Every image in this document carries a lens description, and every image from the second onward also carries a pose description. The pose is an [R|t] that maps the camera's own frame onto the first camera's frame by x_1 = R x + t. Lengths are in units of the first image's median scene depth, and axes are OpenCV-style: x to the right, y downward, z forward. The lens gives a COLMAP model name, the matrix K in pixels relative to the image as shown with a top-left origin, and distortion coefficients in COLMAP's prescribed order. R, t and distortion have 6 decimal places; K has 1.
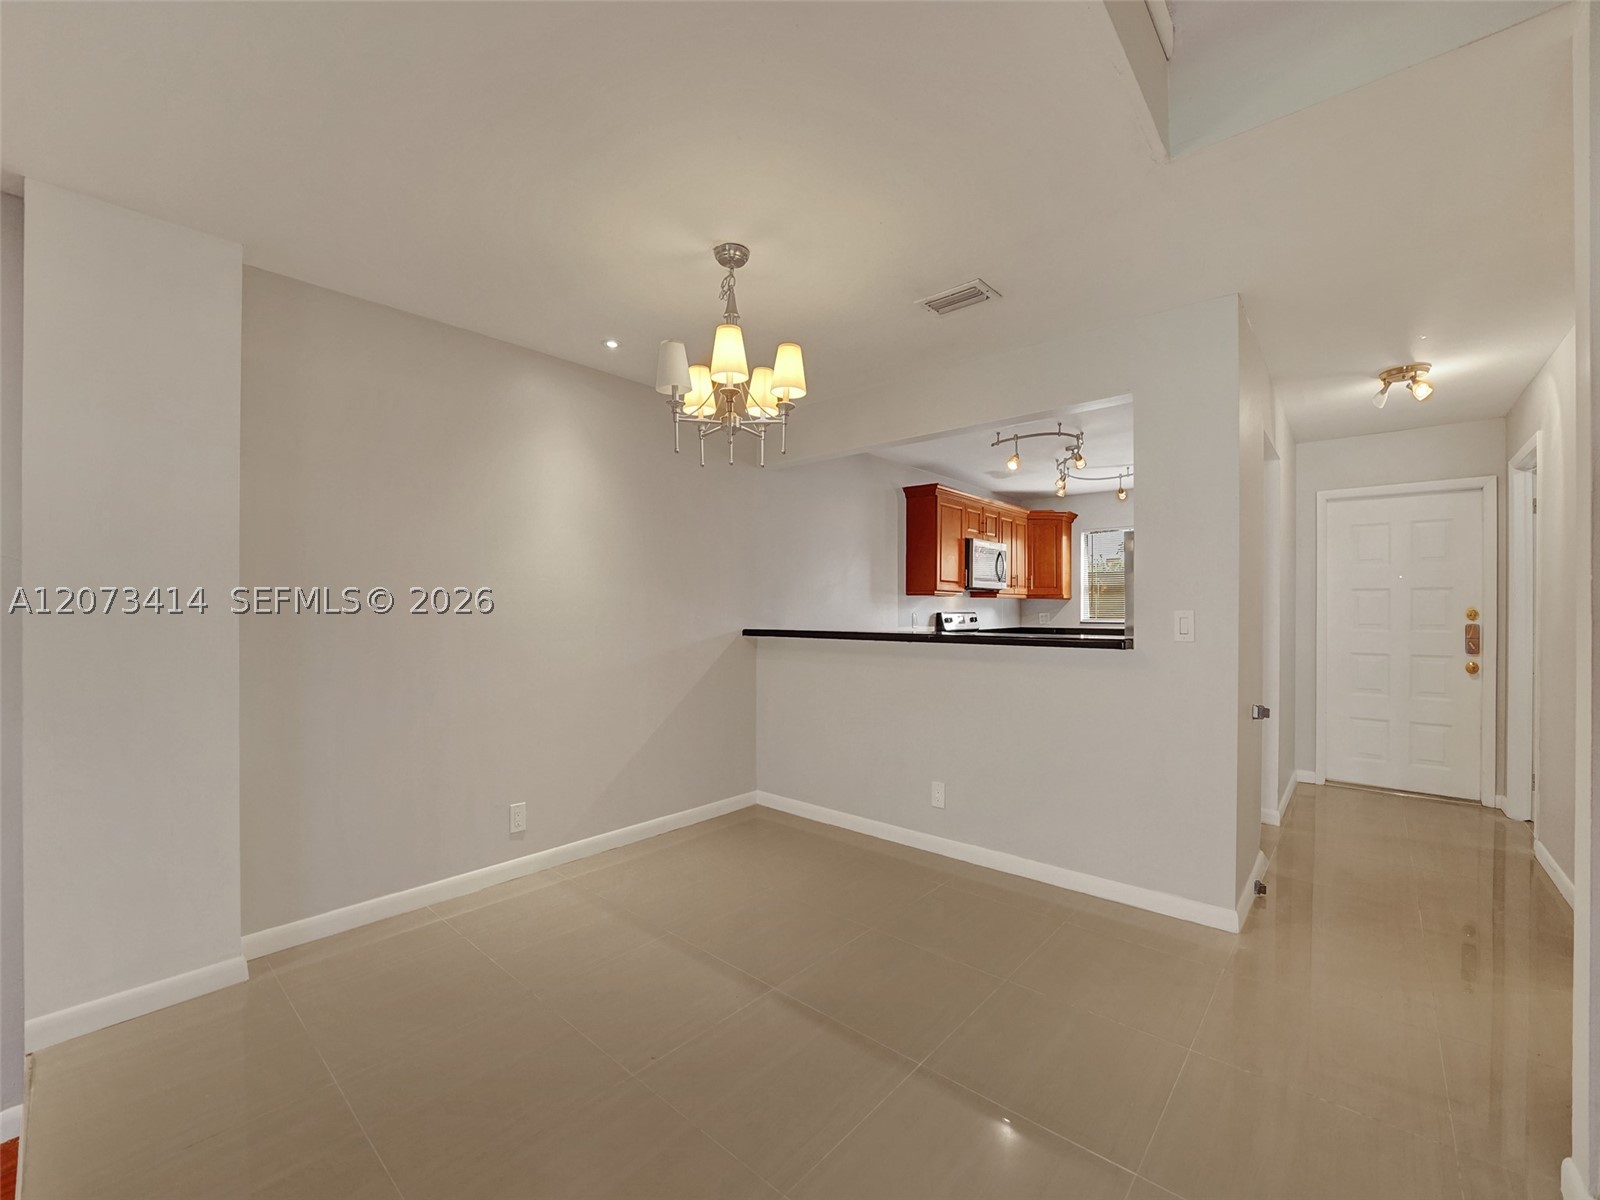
lens RADIAL K [[655.9, 0, 800.0], [0, 655.9, 600.0], [0, 0, 1]] dist [-0.020193, 0.000658]
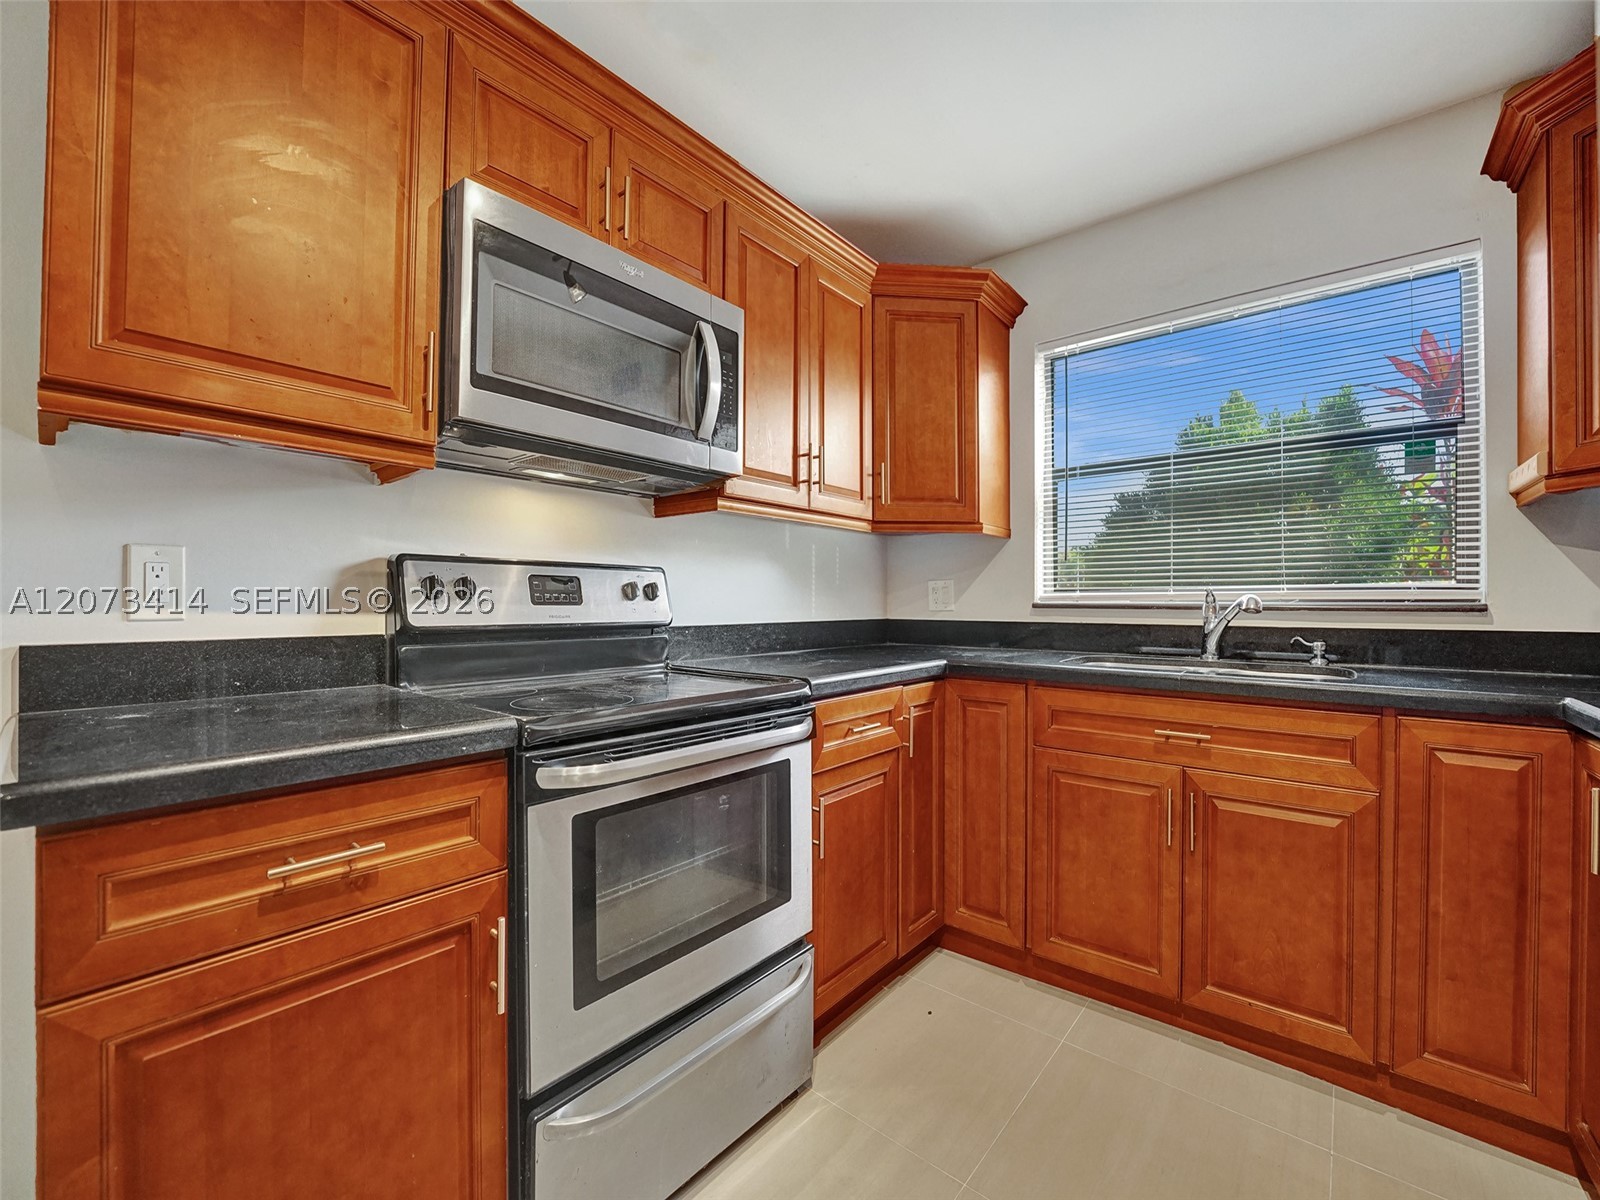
lens RADIAL K [[655.9, 0, 800.0], [0, 655.9, 600.0], [0, 0, 1]] dist [-0.020193, 0.000658]
pose [[0.999981, -0.001241, 0.006081, 0.307376], [0.001197, 0.999973, 0.007215, 0.029381], [-0.006090, -0.007208, 0.999955, 0.663305]]
